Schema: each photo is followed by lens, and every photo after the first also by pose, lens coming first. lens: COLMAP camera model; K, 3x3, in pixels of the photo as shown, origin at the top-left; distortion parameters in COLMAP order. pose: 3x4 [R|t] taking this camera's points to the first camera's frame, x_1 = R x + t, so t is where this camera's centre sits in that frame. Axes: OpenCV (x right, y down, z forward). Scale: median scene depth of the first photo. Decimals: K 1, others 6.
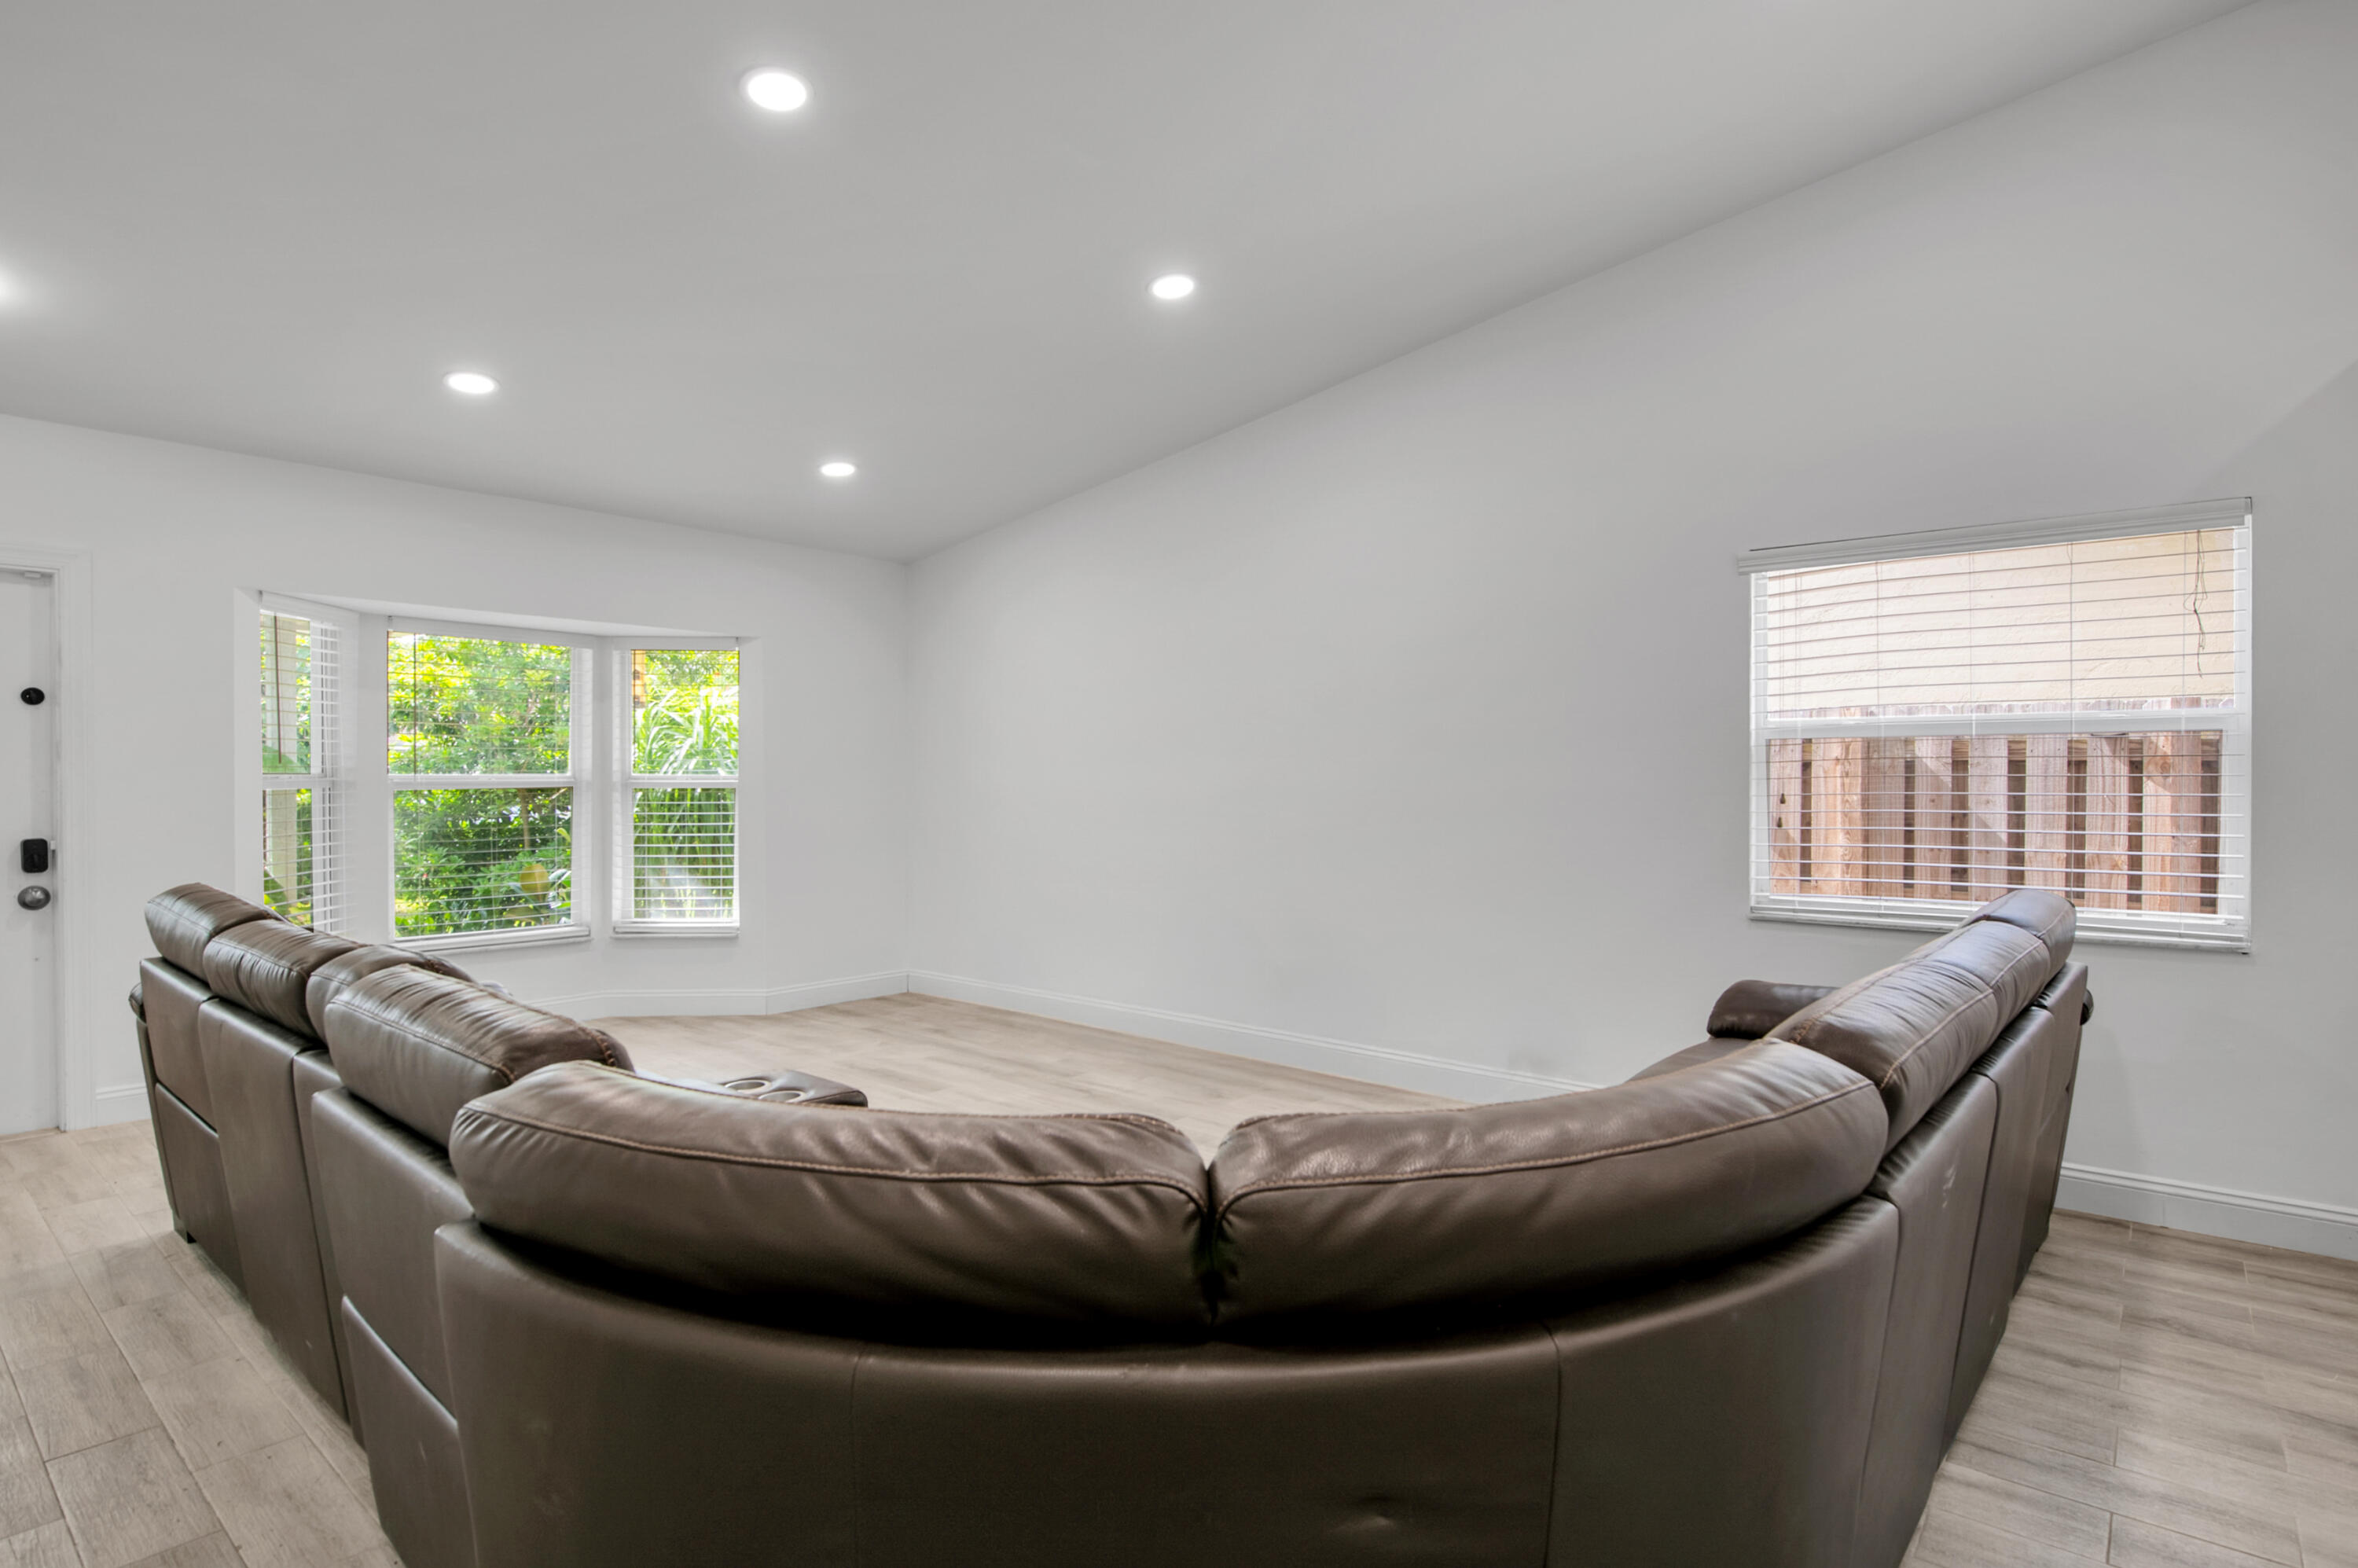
lens RADIAL K [[1219.7, 0, 1179.0], [0, 1219.7, 784.0], [0, 0, 1]] dist [-0.004776, -0.001711]
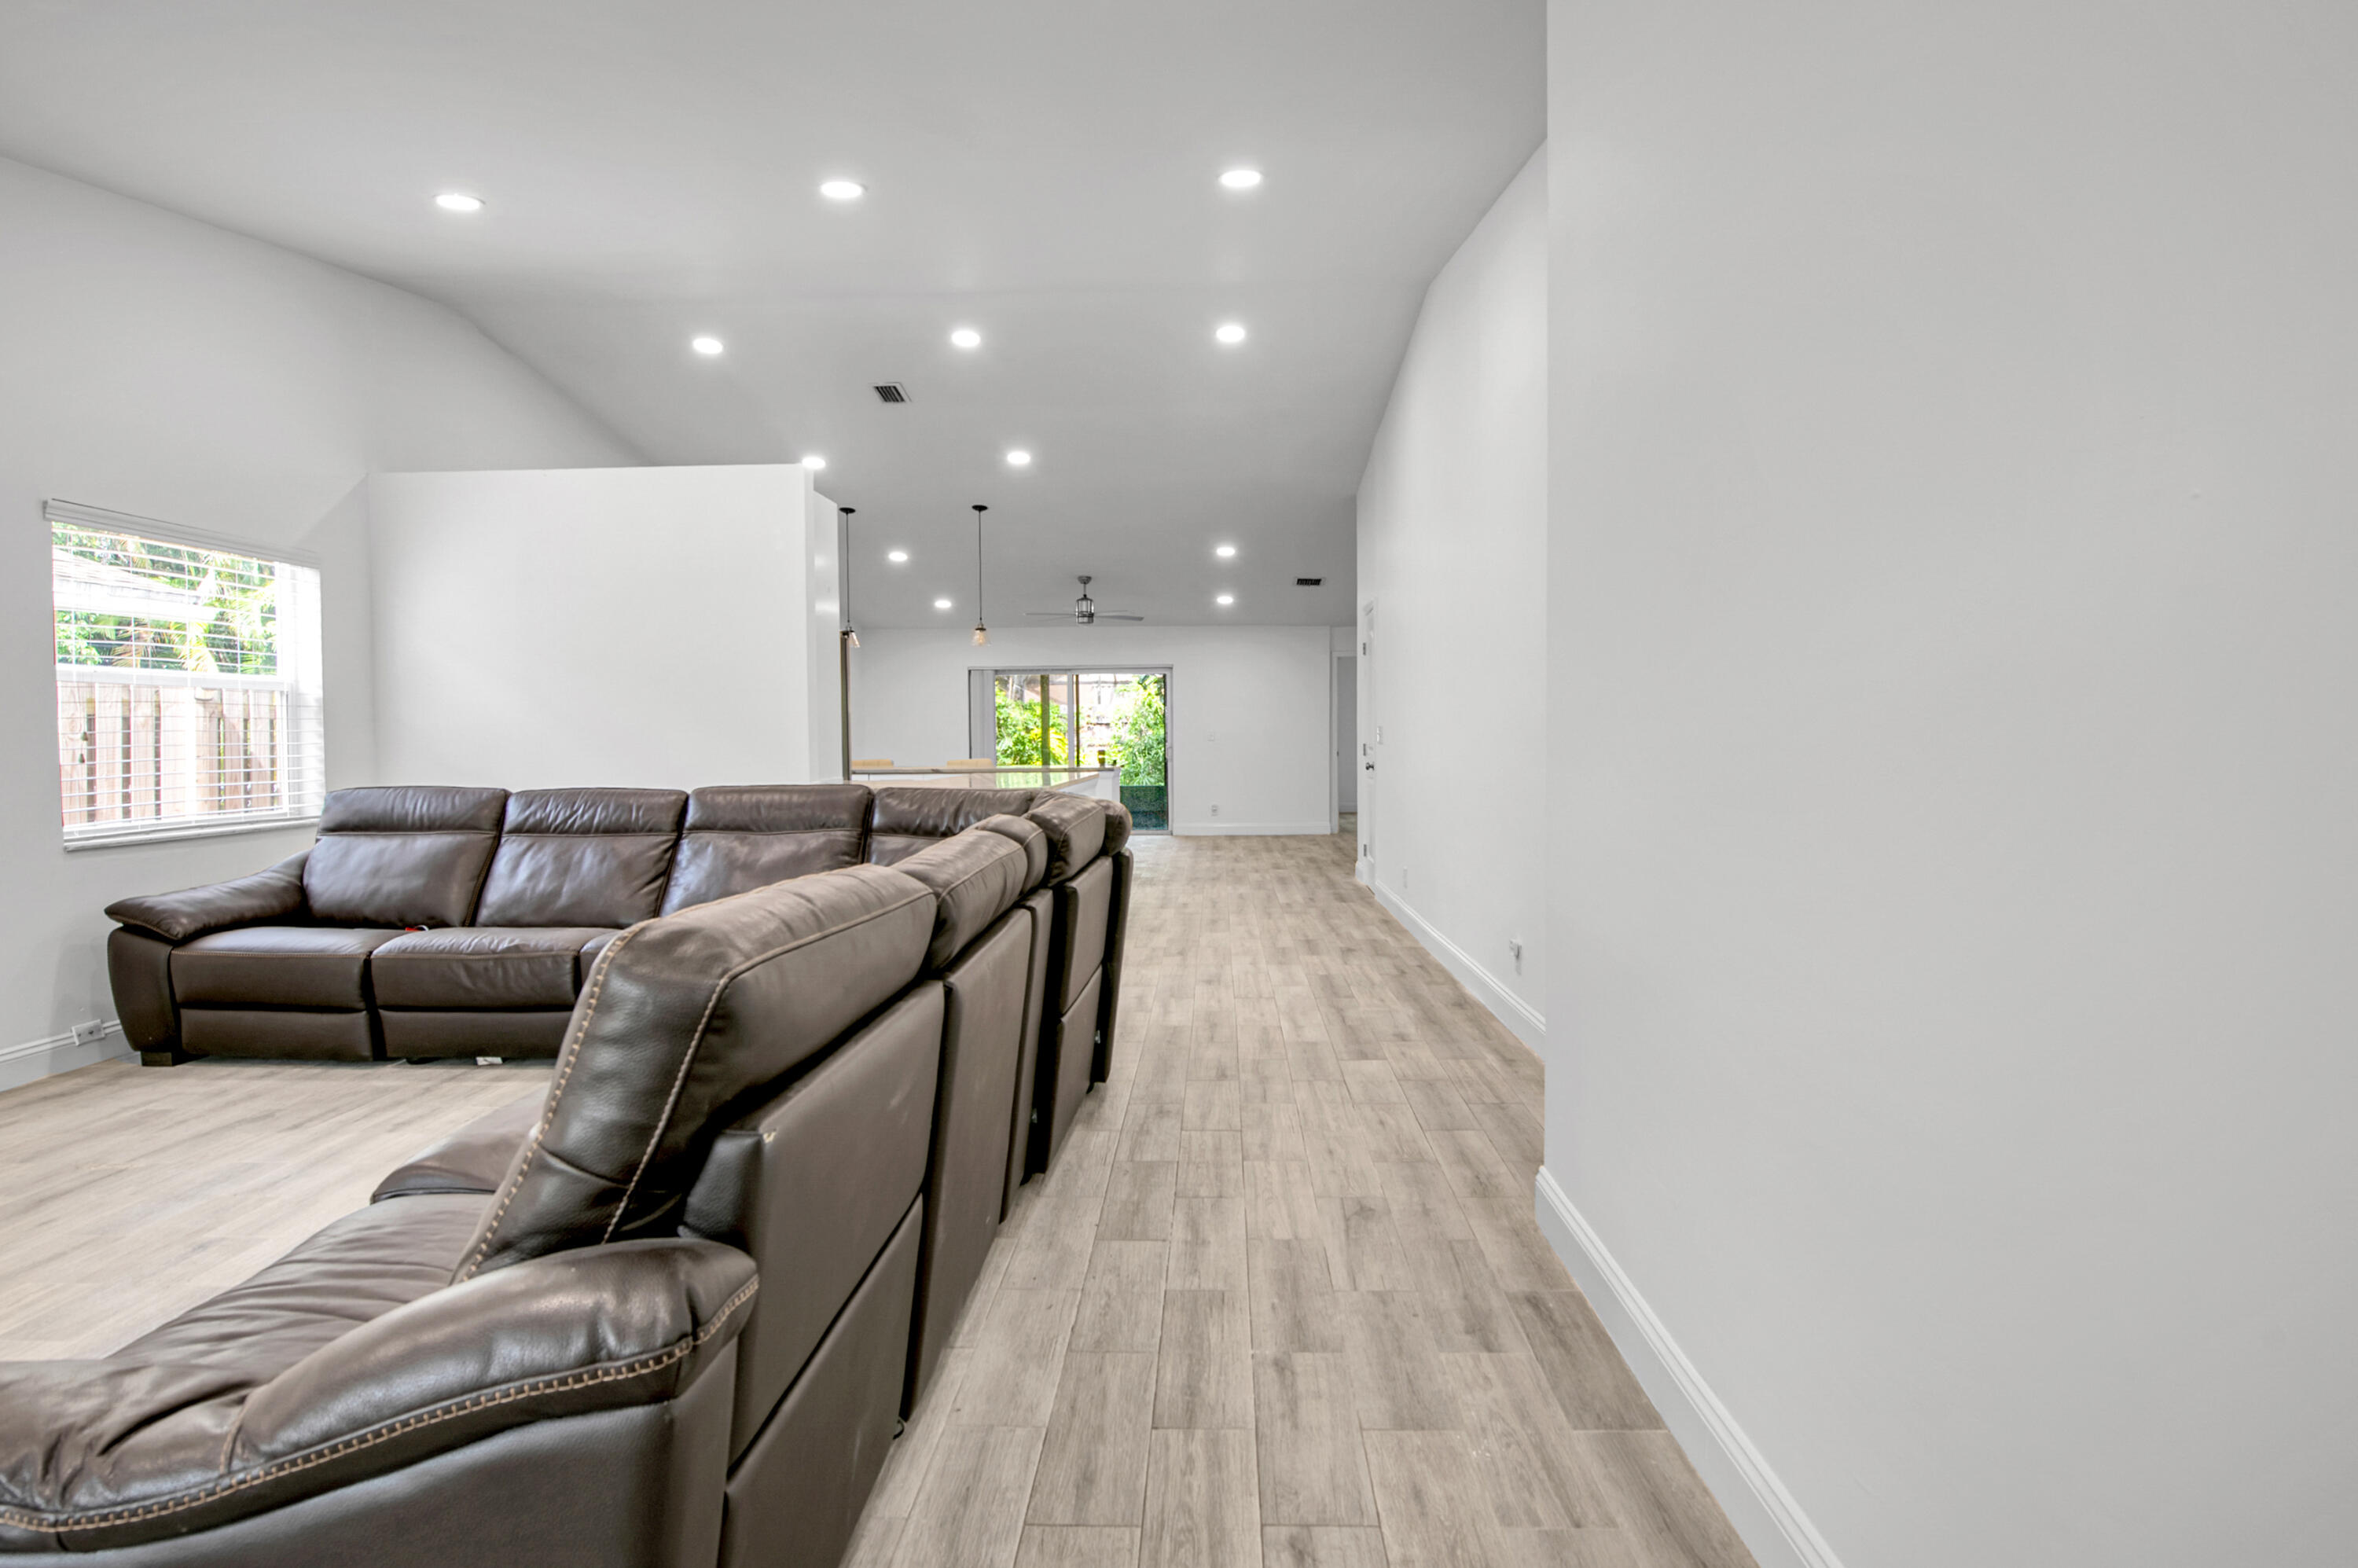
lens RADIAL K [[1253.4, 0, 1172.1], [0, 1253.4, 773.0], [0, 0, 1]] dist [-0.019326, -0.002572]
pose [[-0.626672, -0.013944, 0.779158, -1.174950], [0.012131, 0.999544, 0.027645, 0.016120], [-0.779188, 0.026776, -0.626218, 1.086973]]
